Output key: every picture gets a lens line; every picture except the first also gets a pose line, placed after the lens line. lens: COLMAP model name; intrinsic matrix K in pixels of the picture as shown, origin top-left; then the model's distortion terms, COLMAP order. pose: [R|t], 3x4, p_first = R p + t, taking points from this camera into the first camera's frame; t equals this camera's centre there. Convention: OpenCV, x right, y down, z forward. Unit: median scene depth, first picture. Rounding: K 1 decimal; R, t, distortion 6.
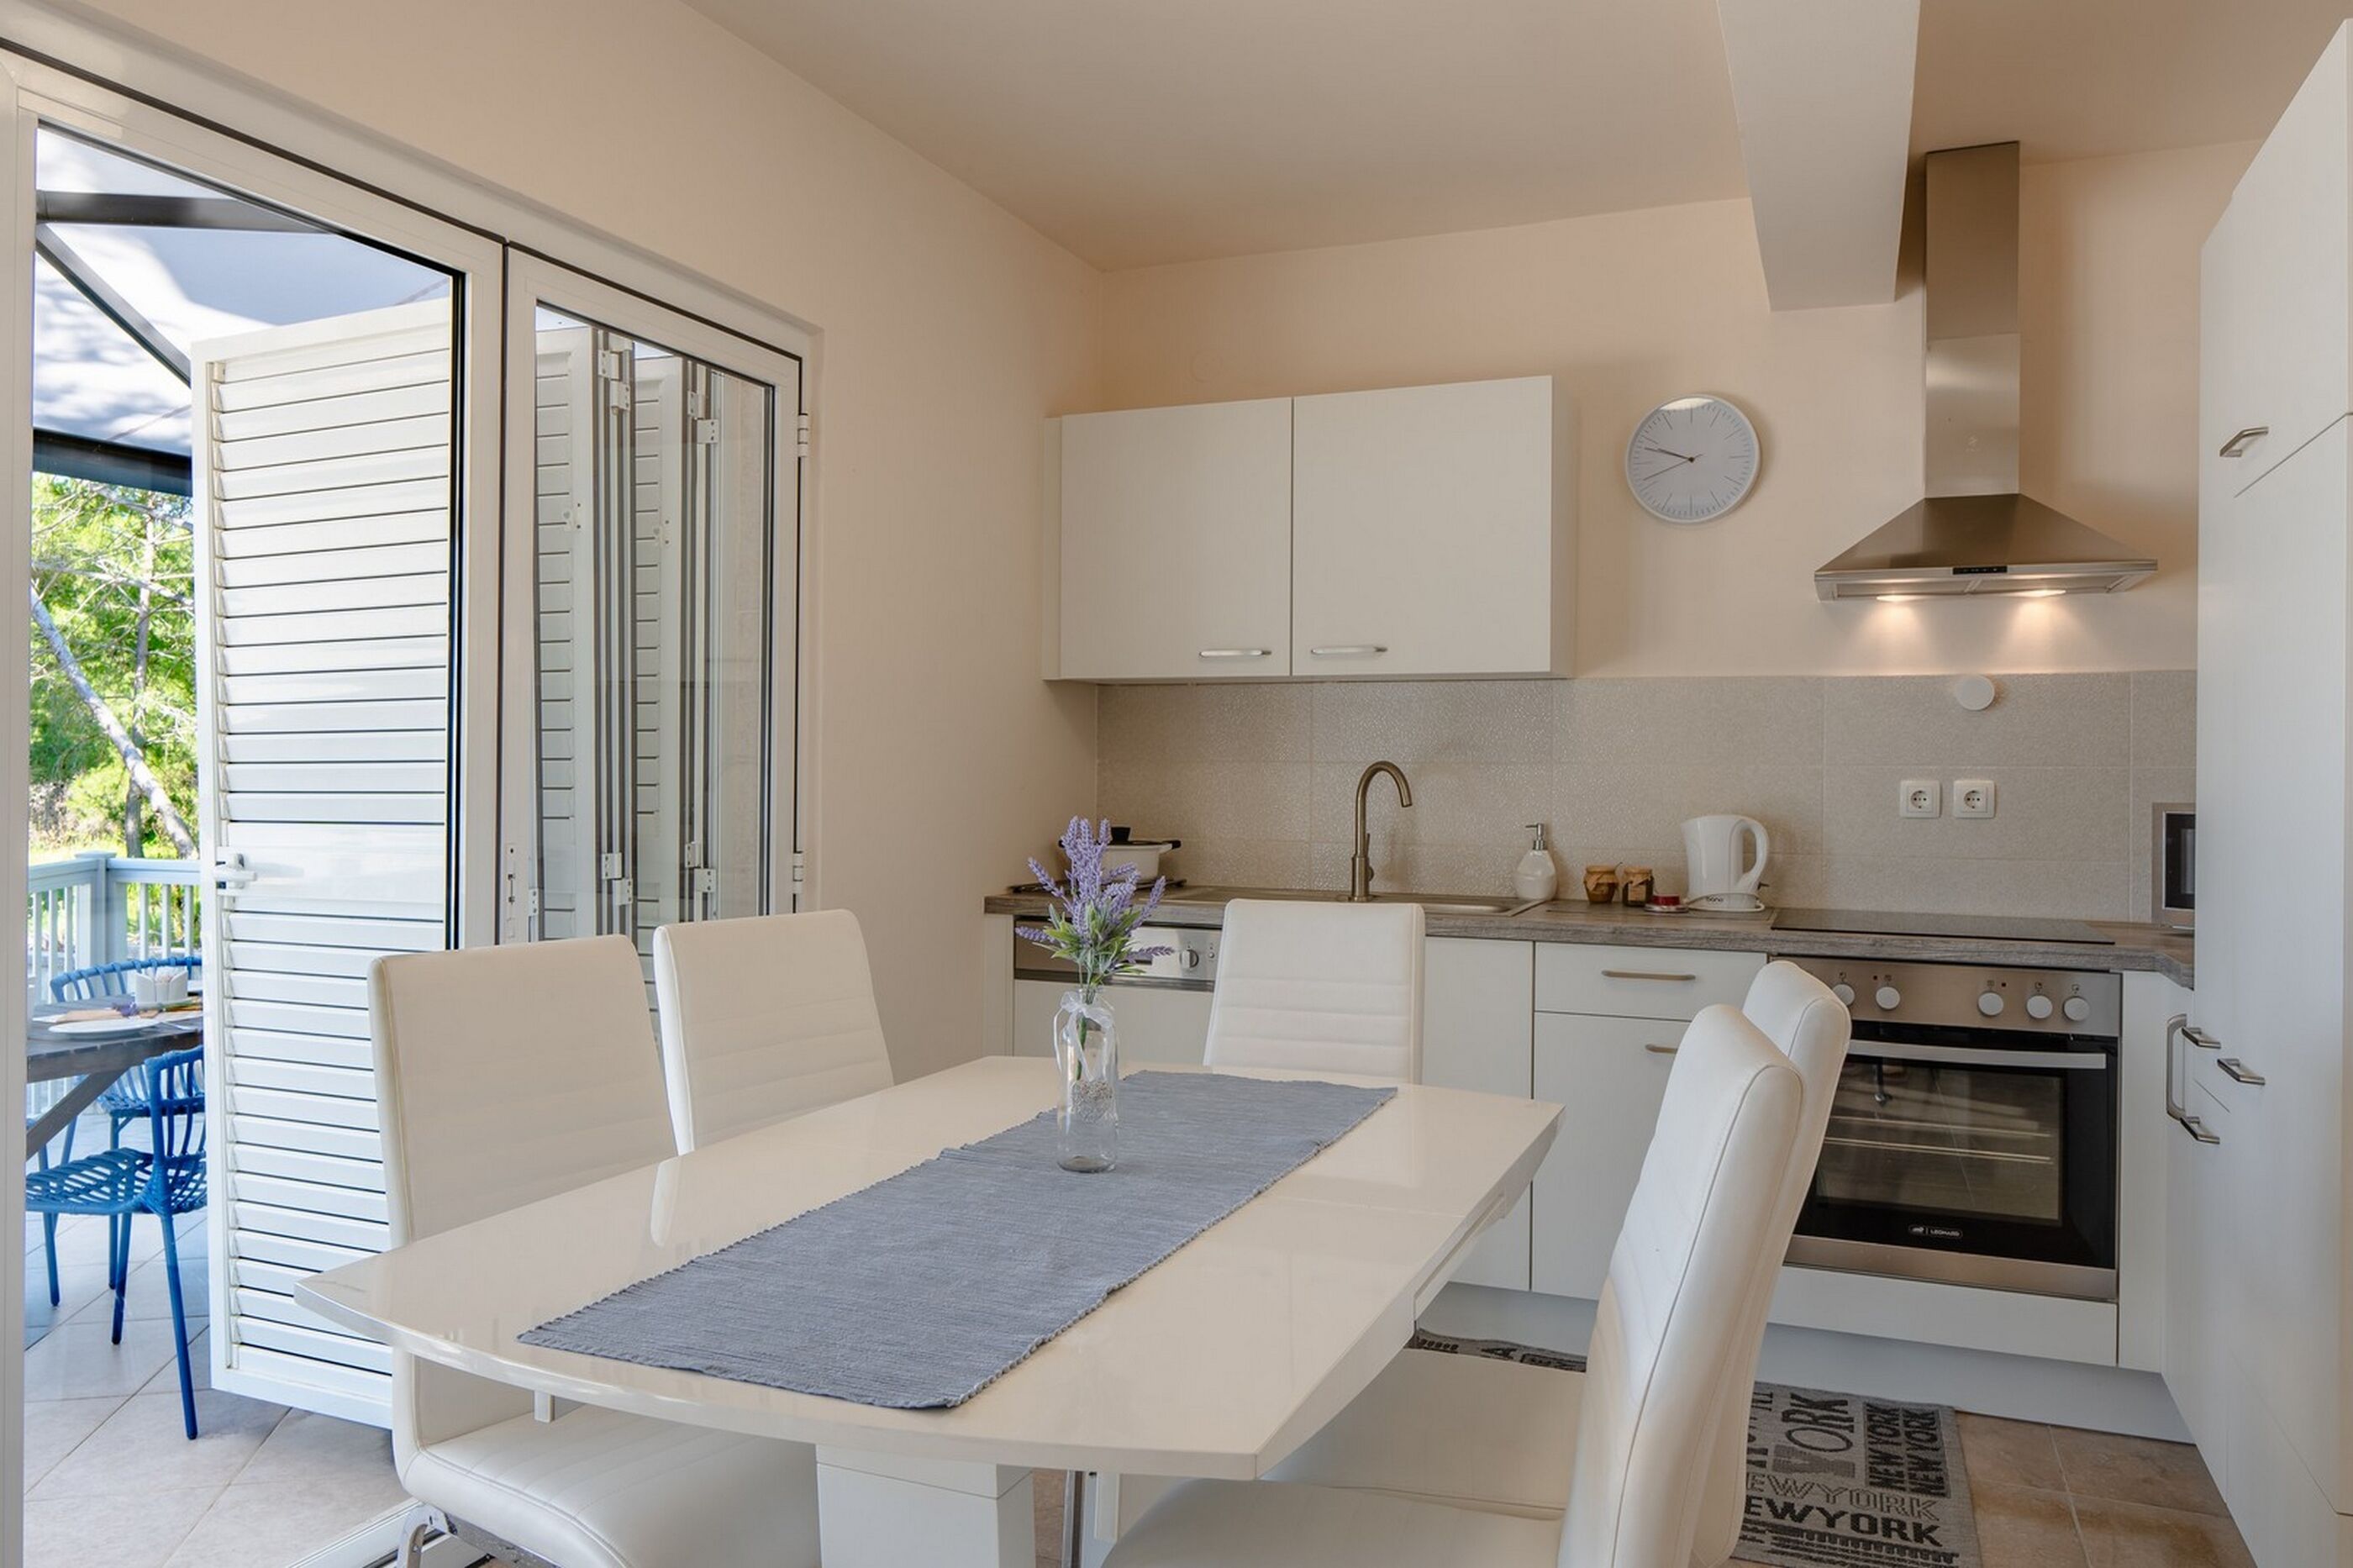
lens RADIAL K [[1661.9, 0, 1180.0], [0, 1661.9, 779.4], [0, 0, 1]] dist [-0.000834, -0.004025]
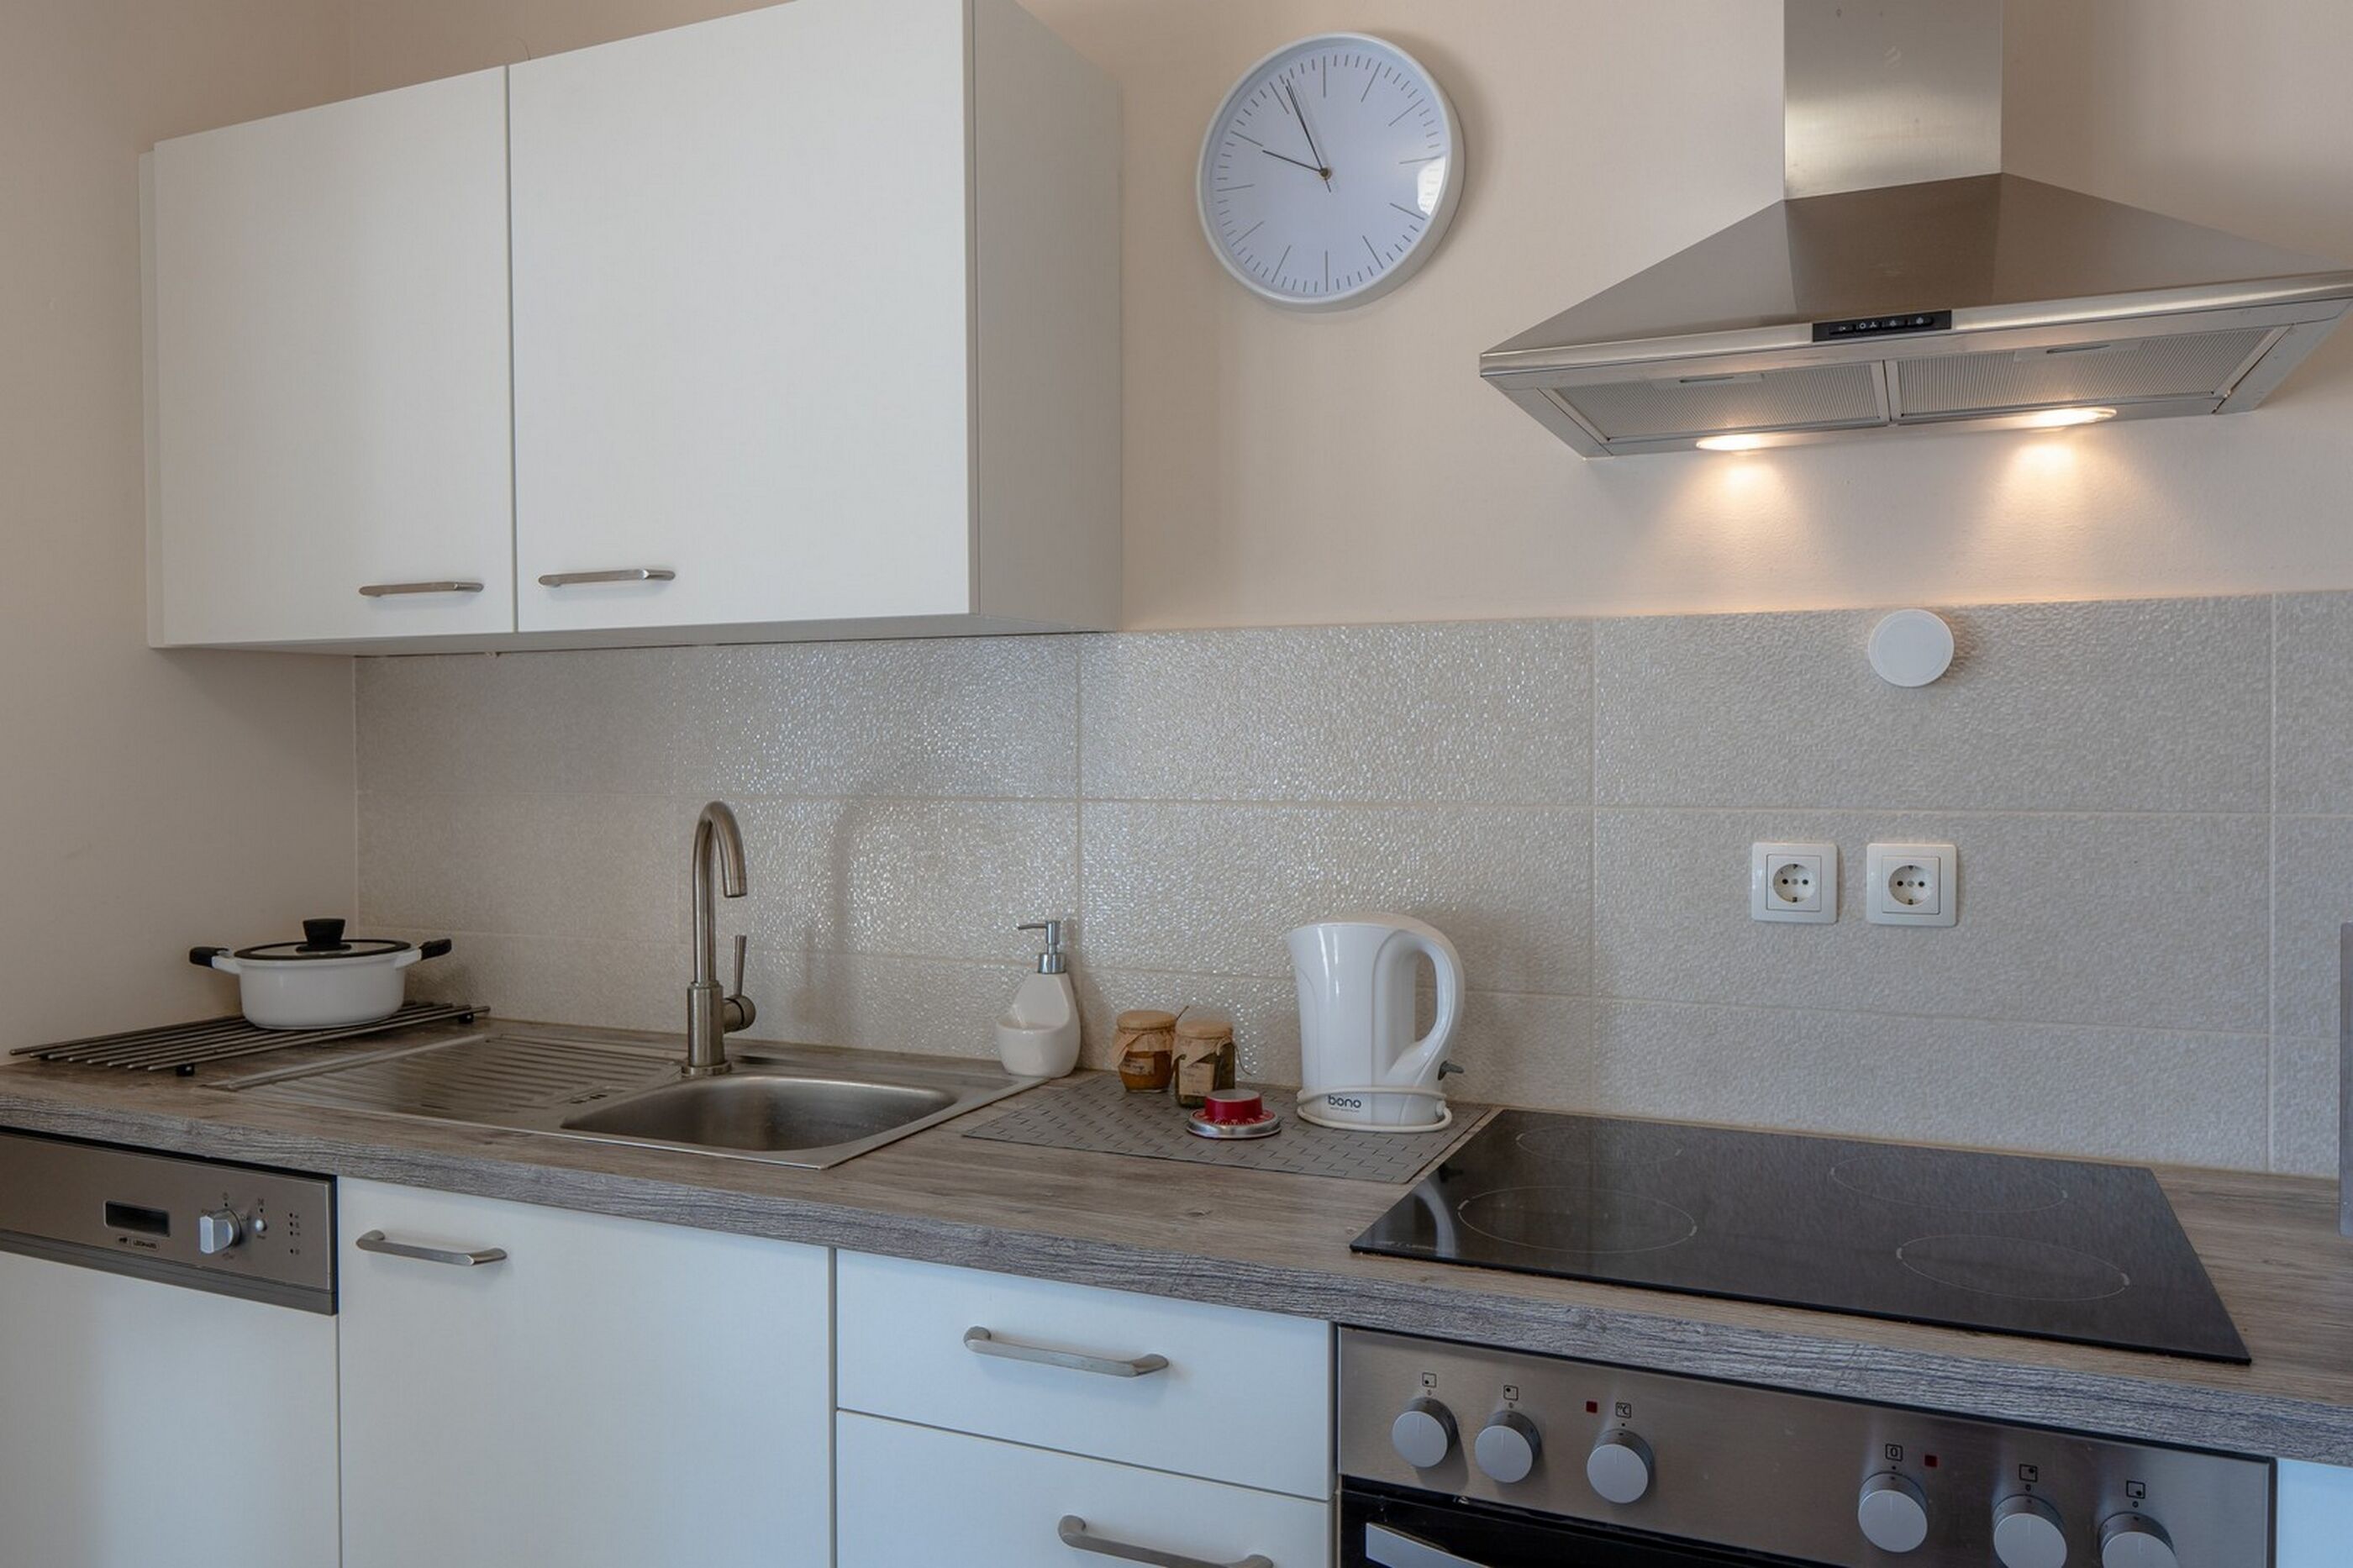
lens RADIAL K [[1661.9, 0, 1159.6], [0, 1661.9, 775.6], [0, 0, 1]] dist [-0.000834, -0.004025]
pose [[0.999229, -0.008699, -0.038290, 0.290037], [0.009140, 0.999894, 0.011374, -0.024394], [0.038187, -0.011715, 0.999202, 0.538938]]
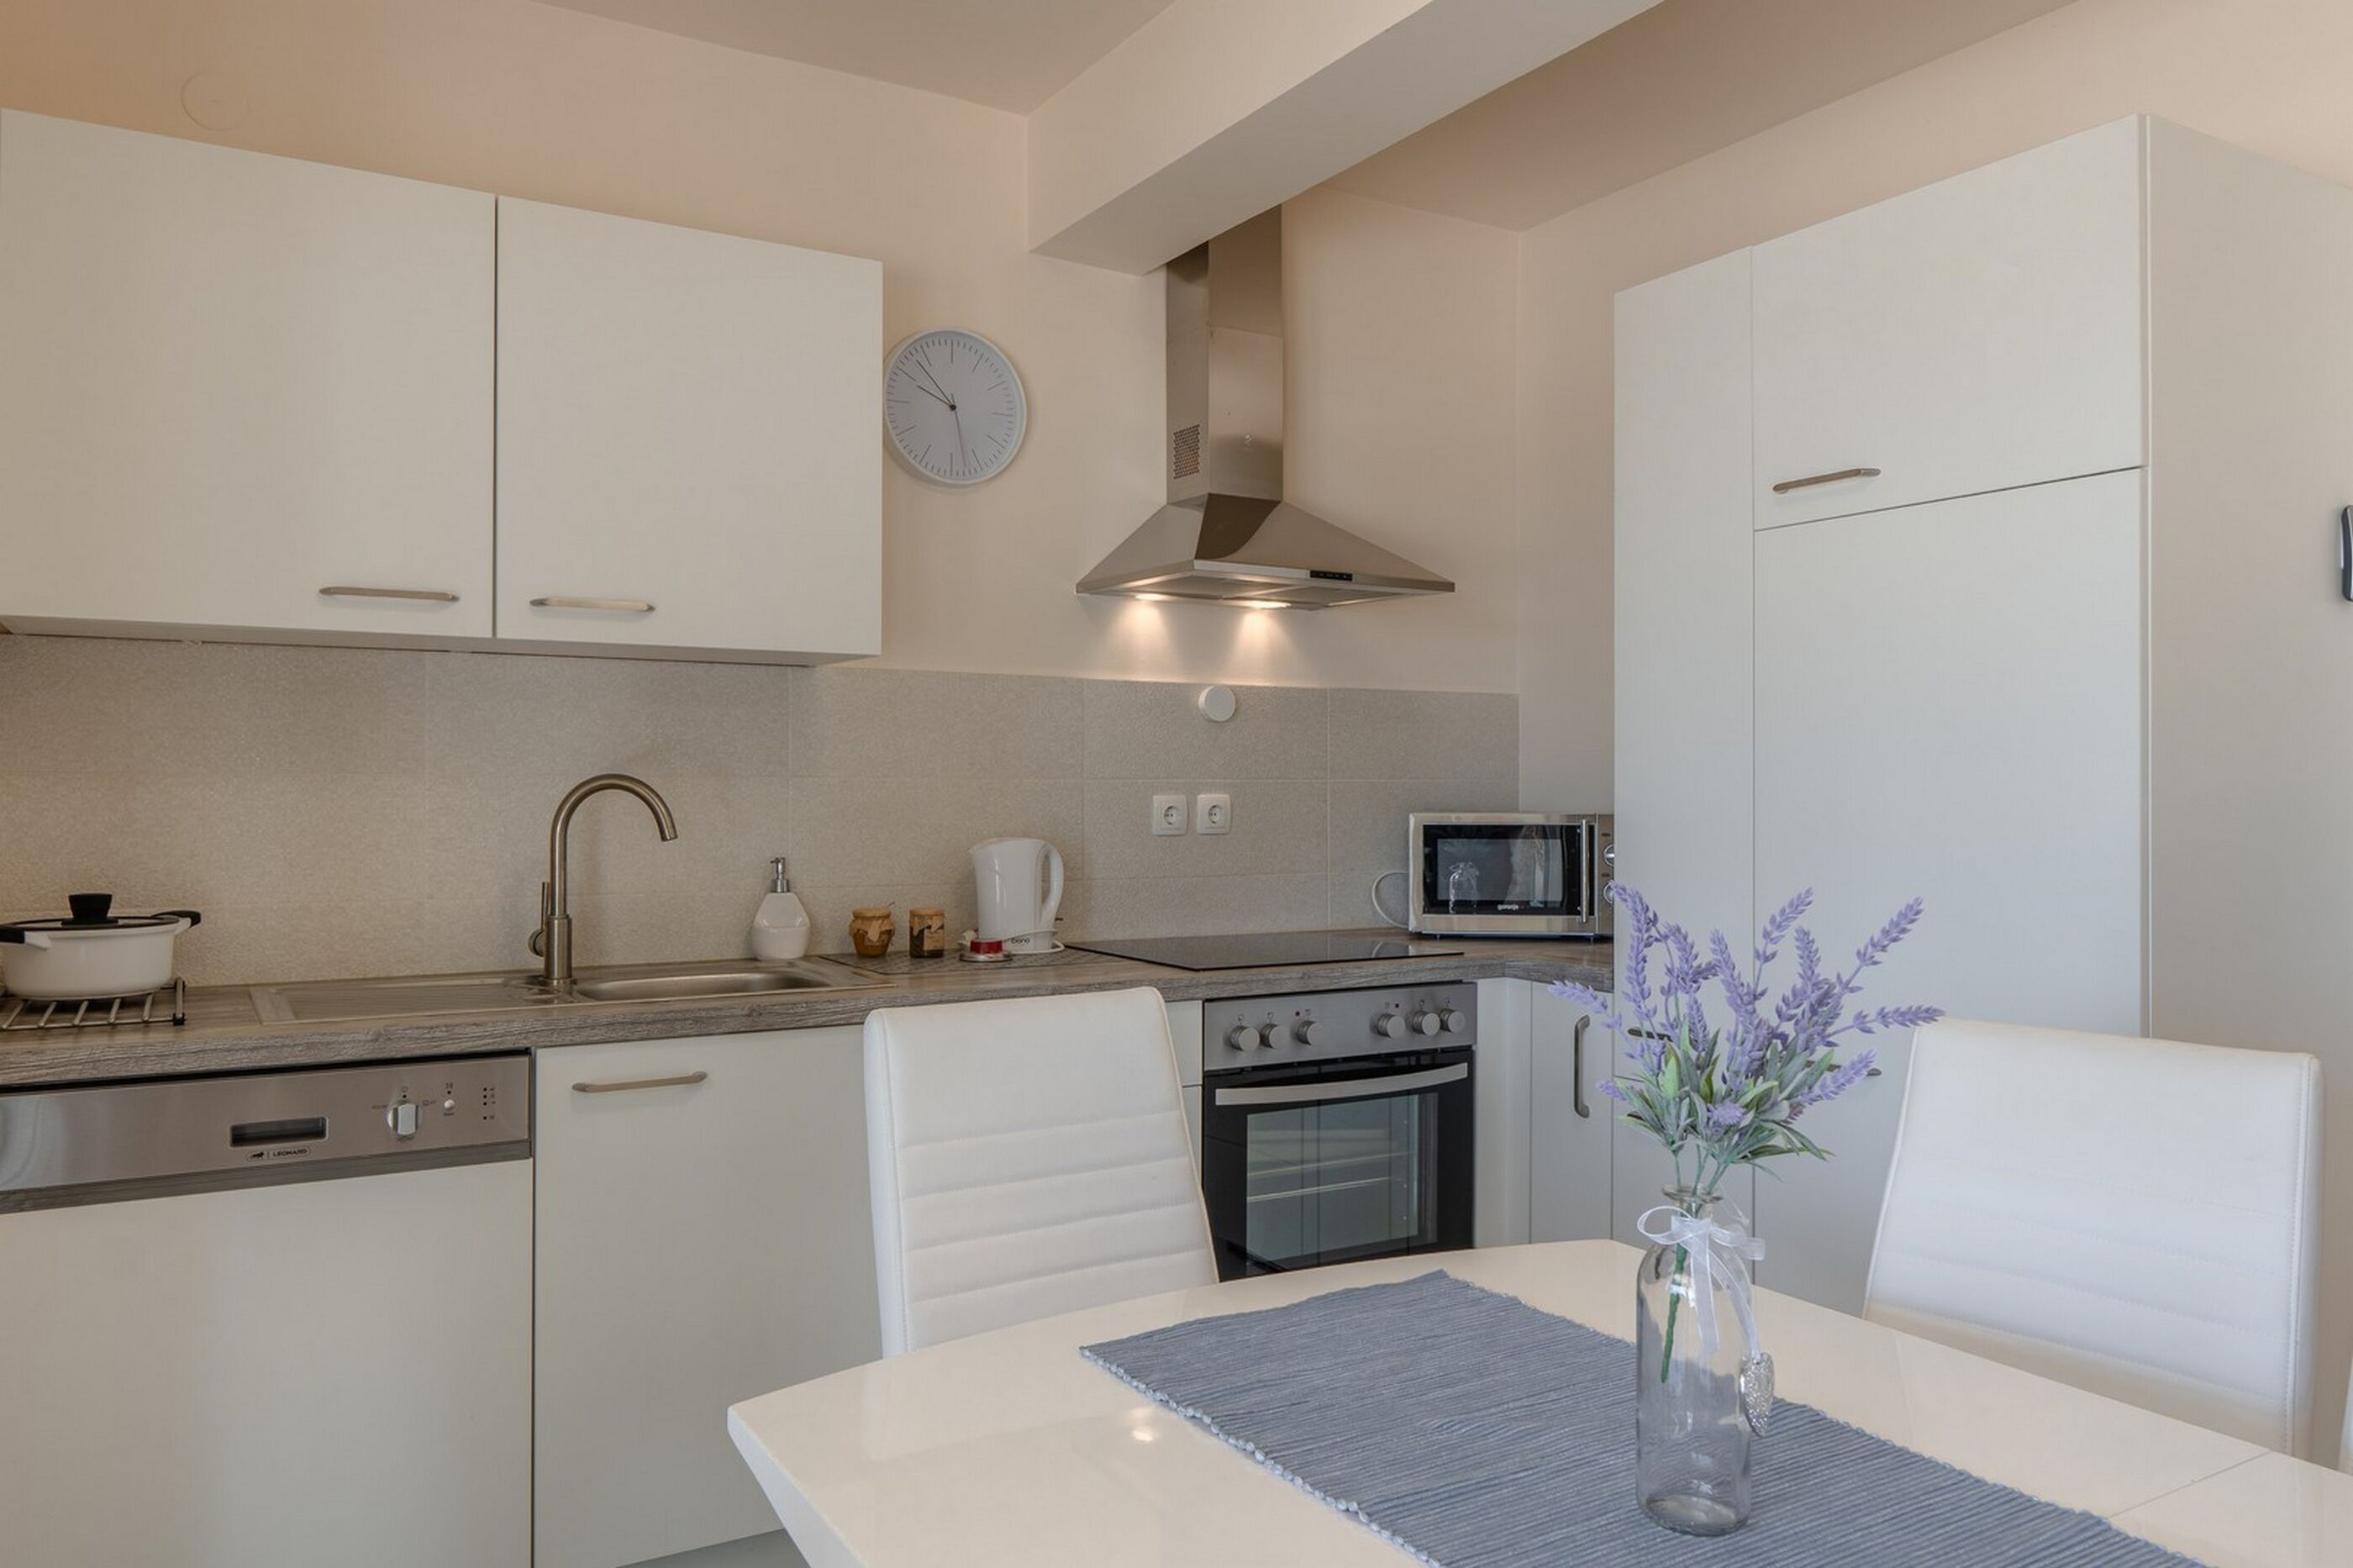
lens RADIAL K [[1661.9, 0, 1206.2], [0, 1661.9, 776.8], [0, 0, 1]] dist [-0.000834, -0.004025]
pose [[0.591790, -0.000852, 0.806092, -0.294975], [0.007156, 0.999966, -0.004197, -0.005530], [-0.806060, 0.008252, 0.591776, 0.434173]]
